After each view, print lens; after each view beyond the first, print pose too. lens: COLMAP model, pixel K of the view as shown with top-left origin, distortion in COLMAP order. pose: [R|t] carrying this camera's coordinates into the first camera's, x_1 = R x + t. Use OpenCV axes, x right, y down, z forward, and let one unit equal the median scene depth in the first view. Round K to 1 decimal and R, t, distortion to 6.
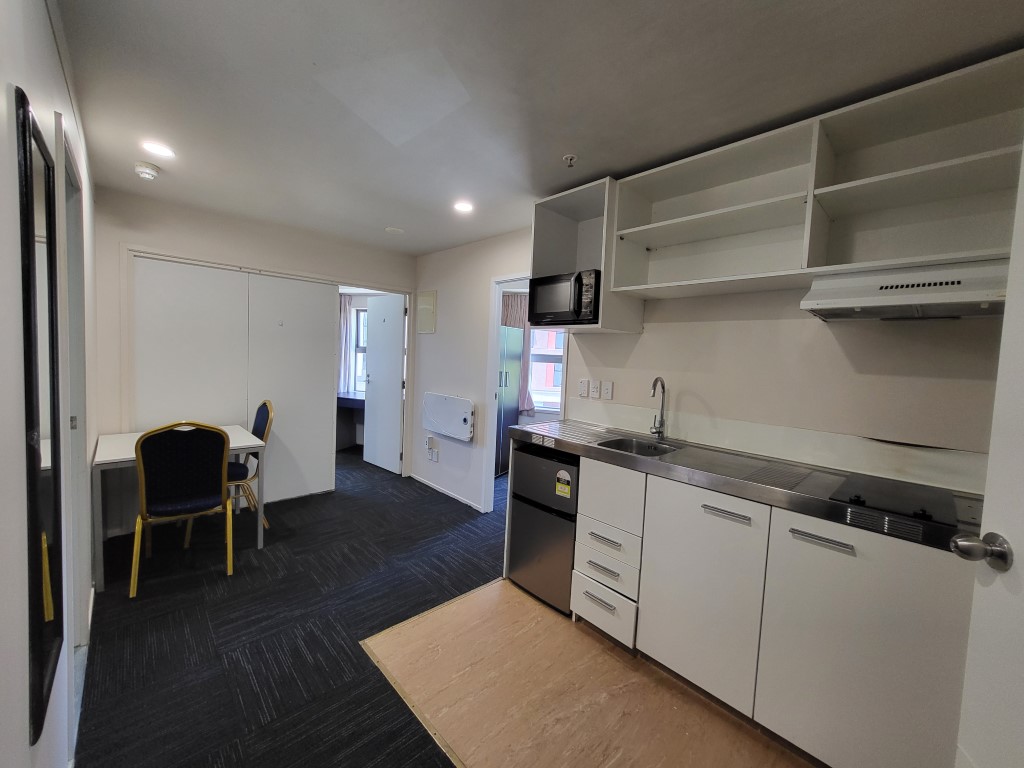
lens RADIAL K [[405.7, 0, 511.8], [0, 405.7, 381.9], [0, 0, 1]] dist [0.000320, 0.000018]
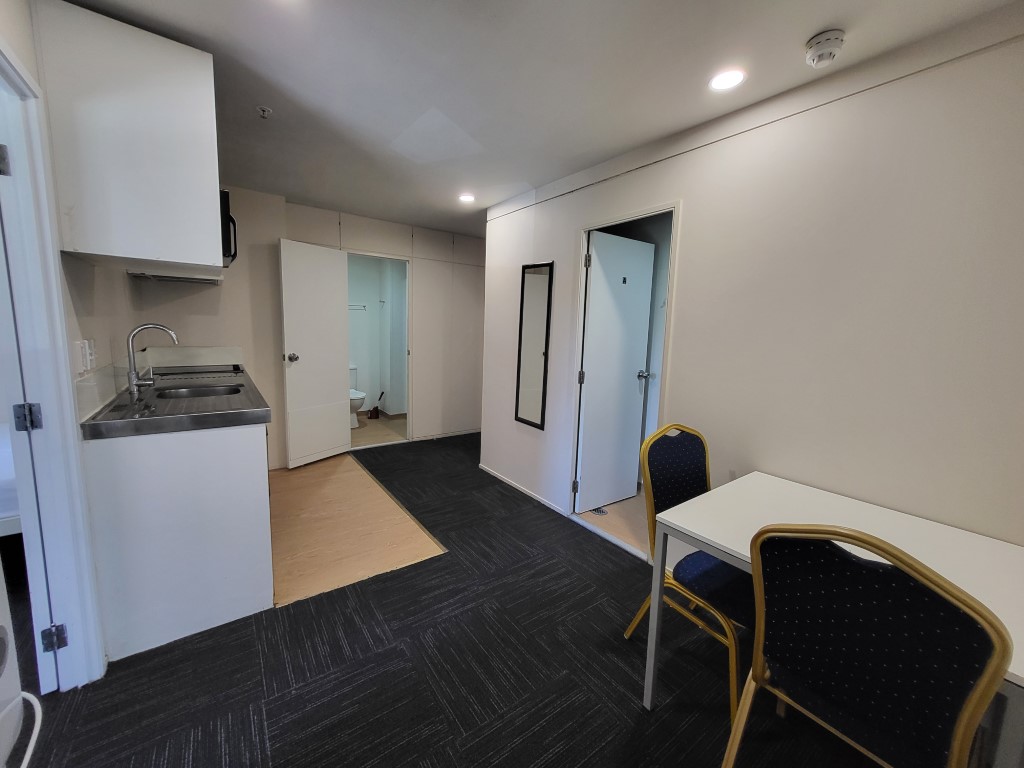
lens RADIAL K [[405.7, 0, 512.3], [0, 405.7, 382.4], [0, 0, 1]] dist [0.000320, 0.000018]
pose [[-0.989249, -0.090015, 0.115257, -0.524867], [-0.065822, 0.977840, 0.198737, -0.109175], [-0.130592, 0.189014, -0.973252, 1.646112]]
